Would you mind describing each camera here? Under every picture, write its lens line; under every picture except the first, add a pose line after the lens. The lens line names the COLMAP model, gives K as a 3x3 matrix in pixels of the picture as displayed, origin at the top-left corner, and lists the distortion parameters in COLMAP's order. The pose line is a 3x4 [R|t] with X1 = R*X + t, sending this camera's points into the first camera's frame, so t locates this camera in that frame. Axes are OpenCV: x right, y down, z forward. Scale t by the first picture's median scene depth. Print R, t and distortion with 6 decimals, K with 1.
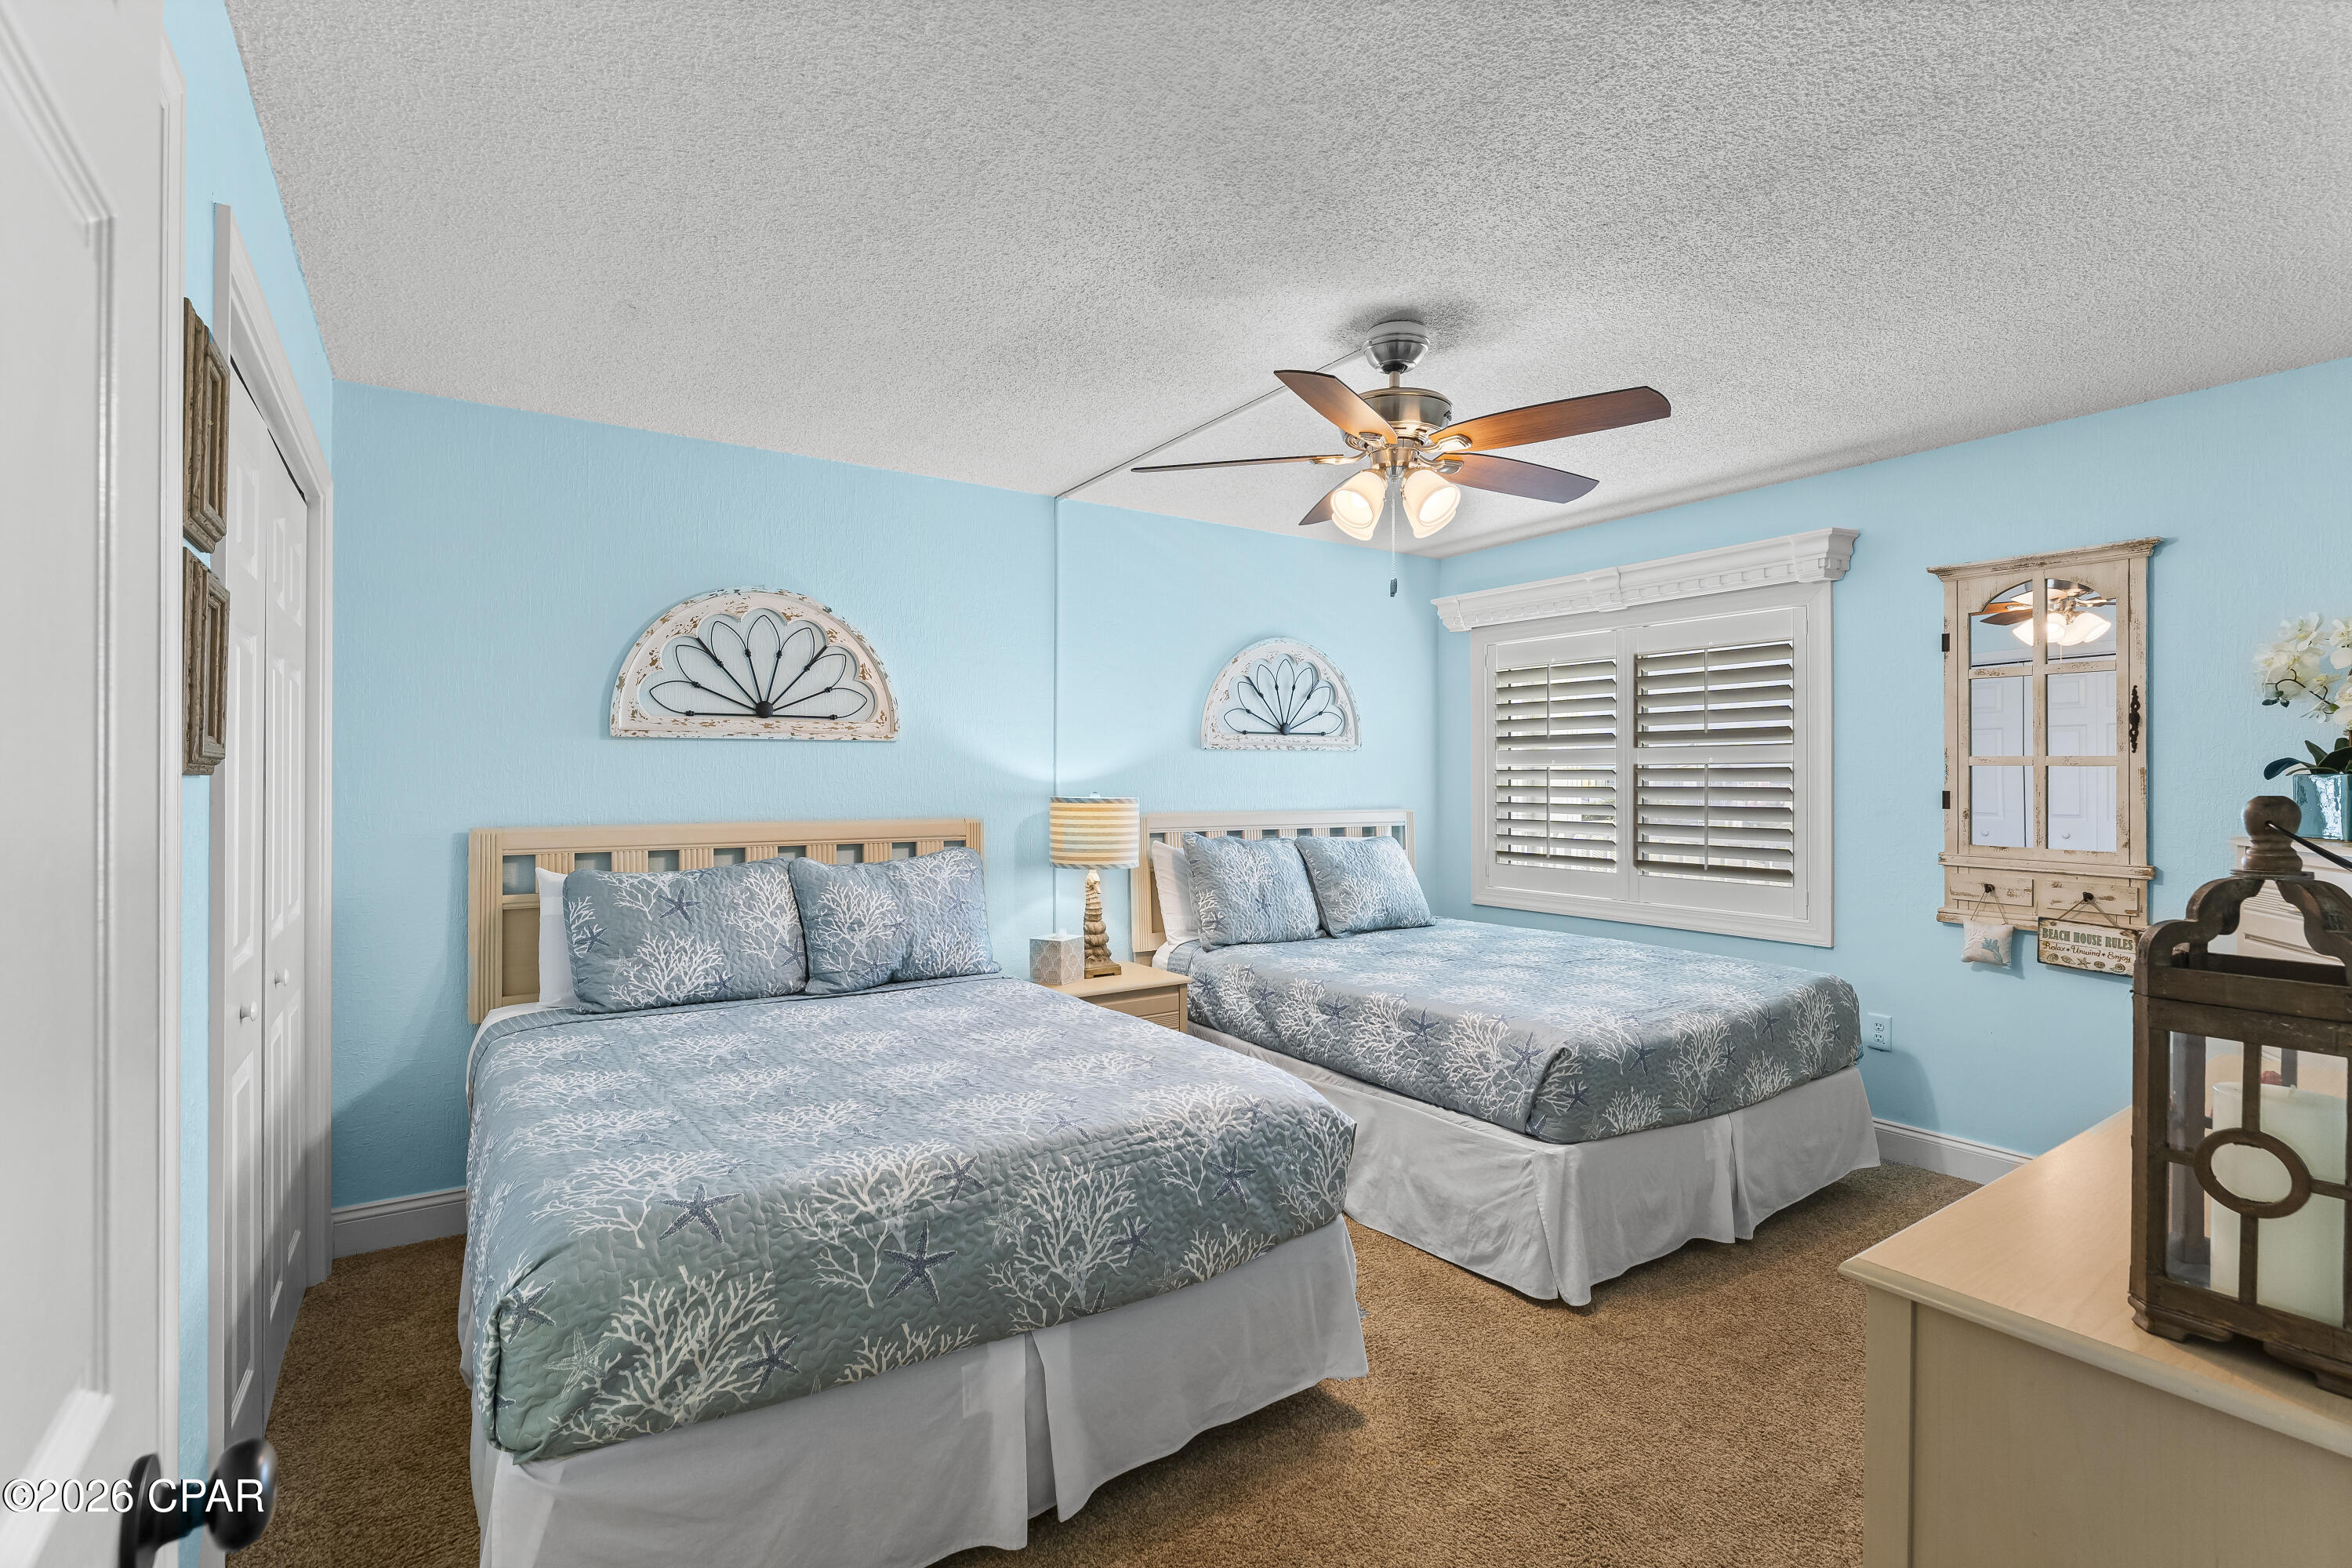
lens RADIAL K [[1064.7, 0, 1176.0], [0, 1064.7, 784.0], [0, 0, 1]] dist [-0.011129, -0.000125]
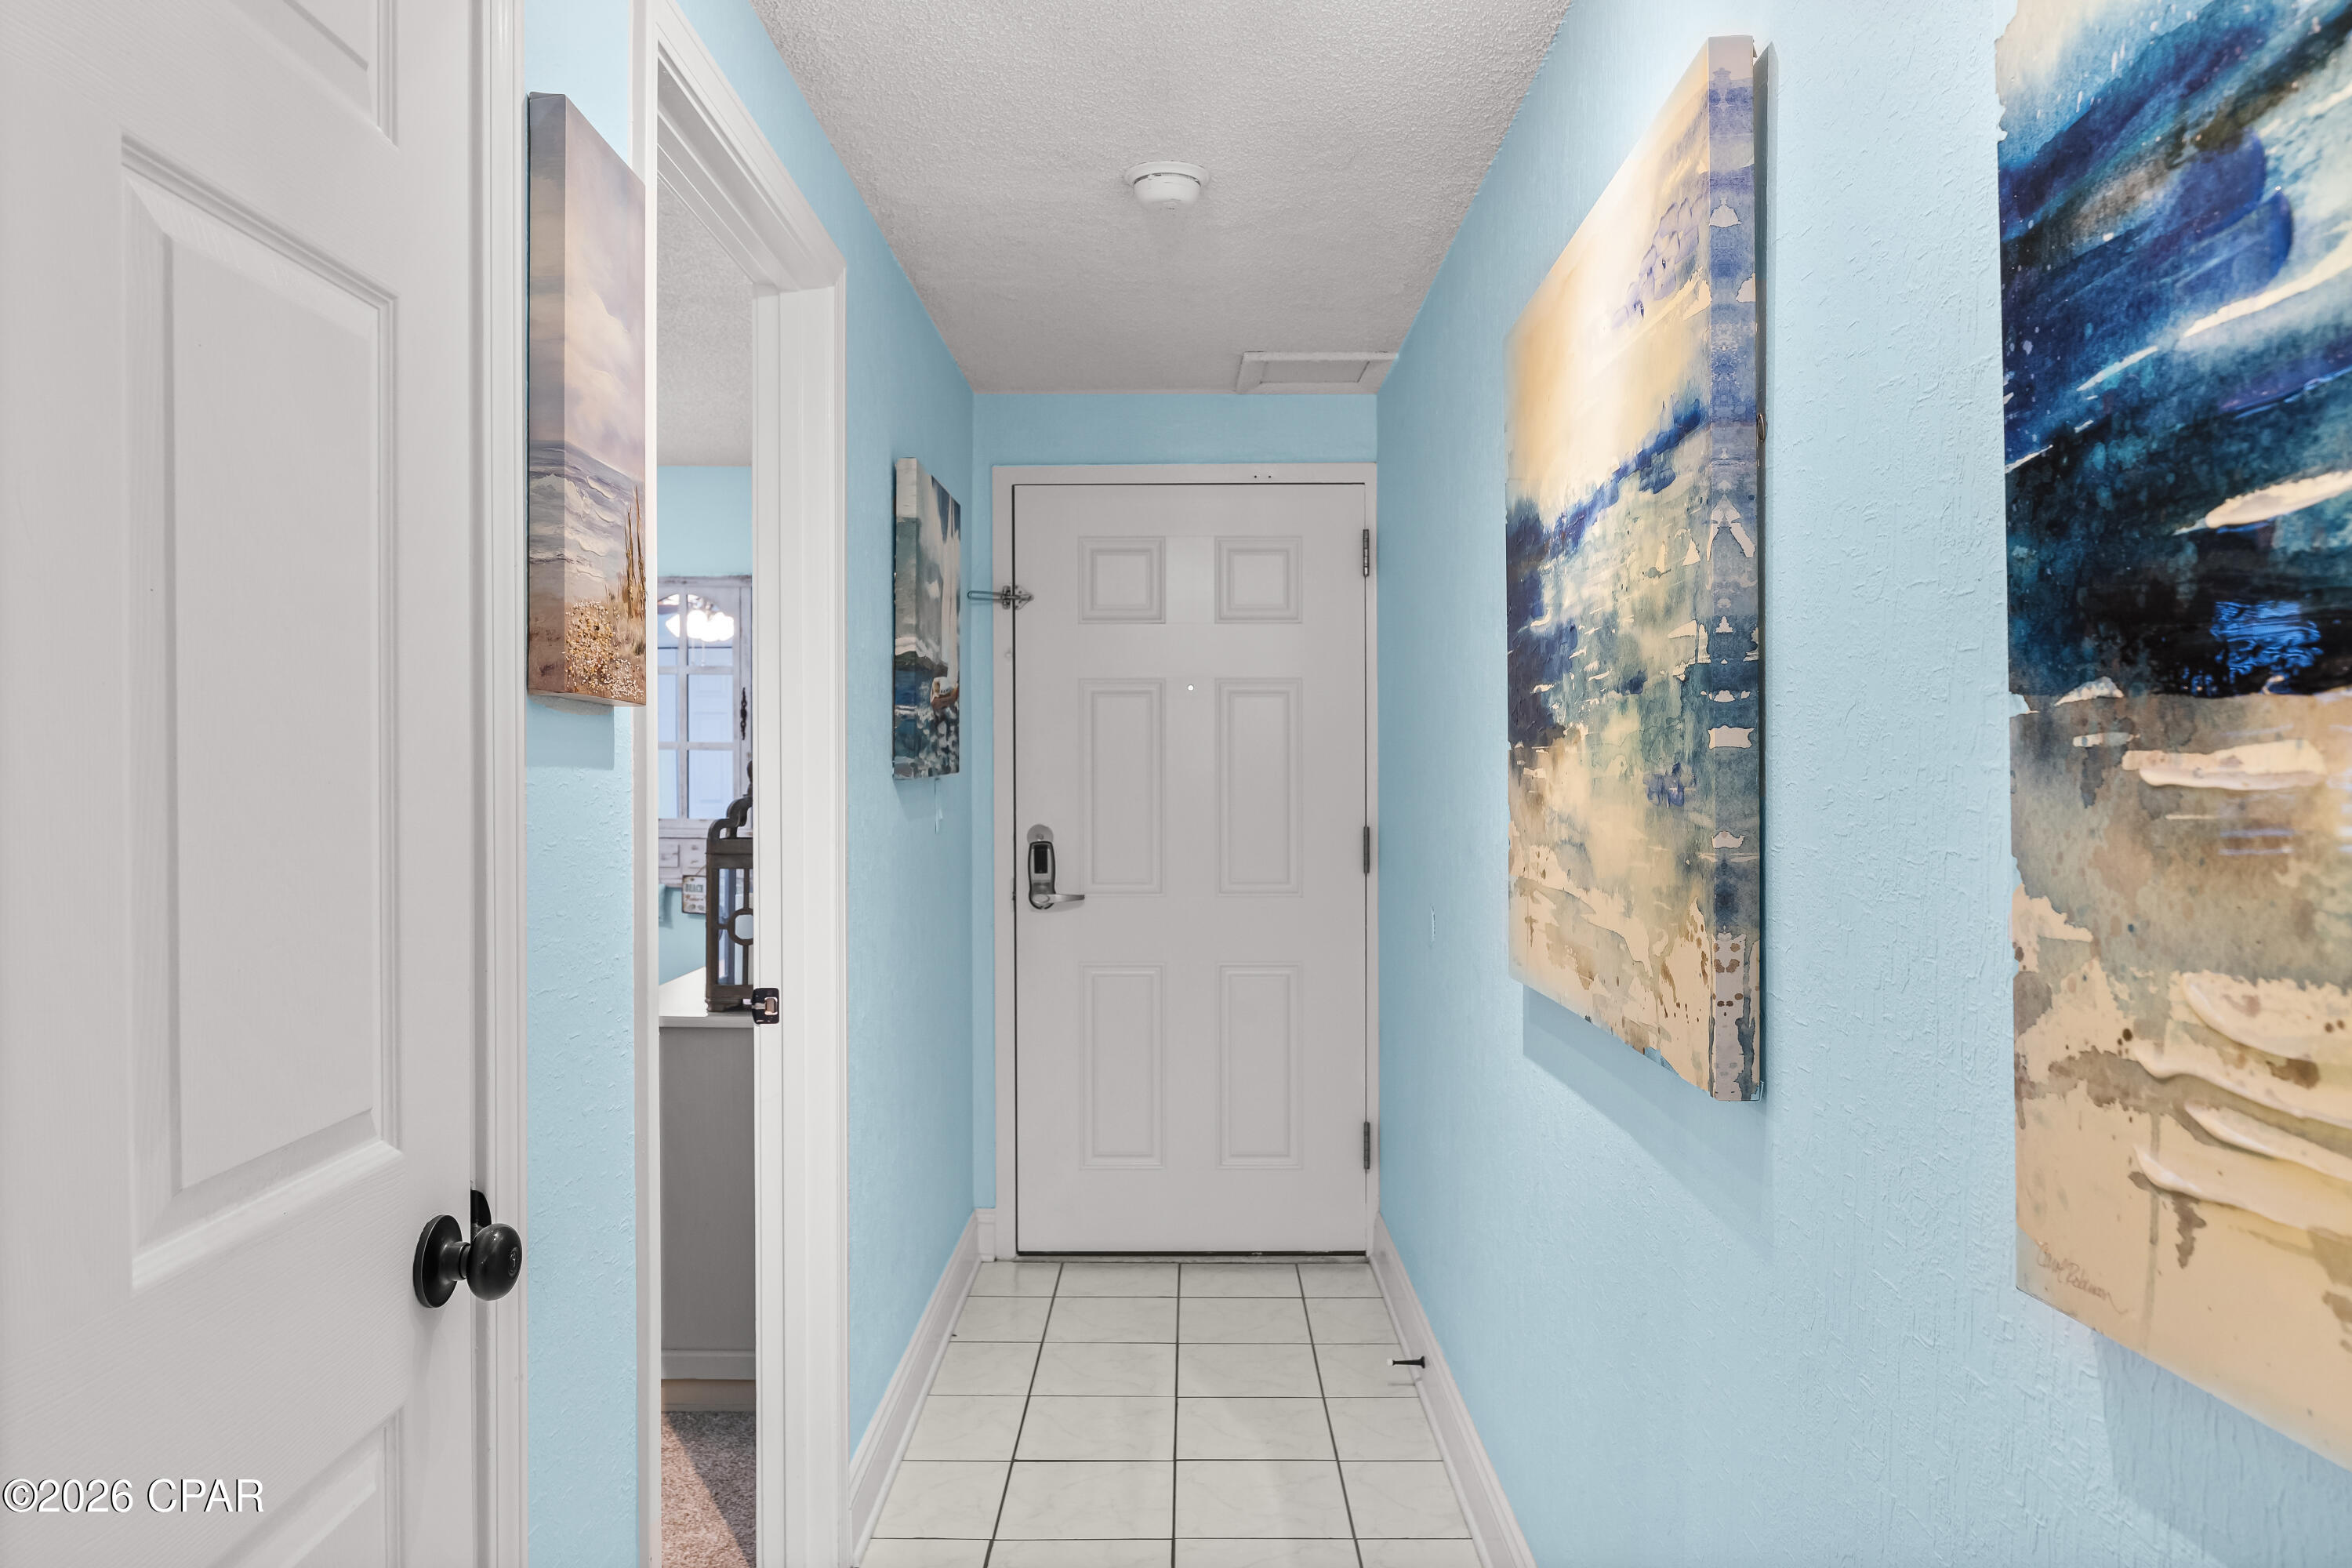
lens RADIAL K [[1634.2, 0, 1176.0], [0, 1634.2, 784.0], [0, 0, 1]] dist [-0.002697, -0.000432]
pose [[0.565800, -0.005274, 0.824526, -0.420852], [0.002192, 0.999986, 0.004892, 0.014385], [-0.824540, -0.000960, 0.565803, -0.543757]]
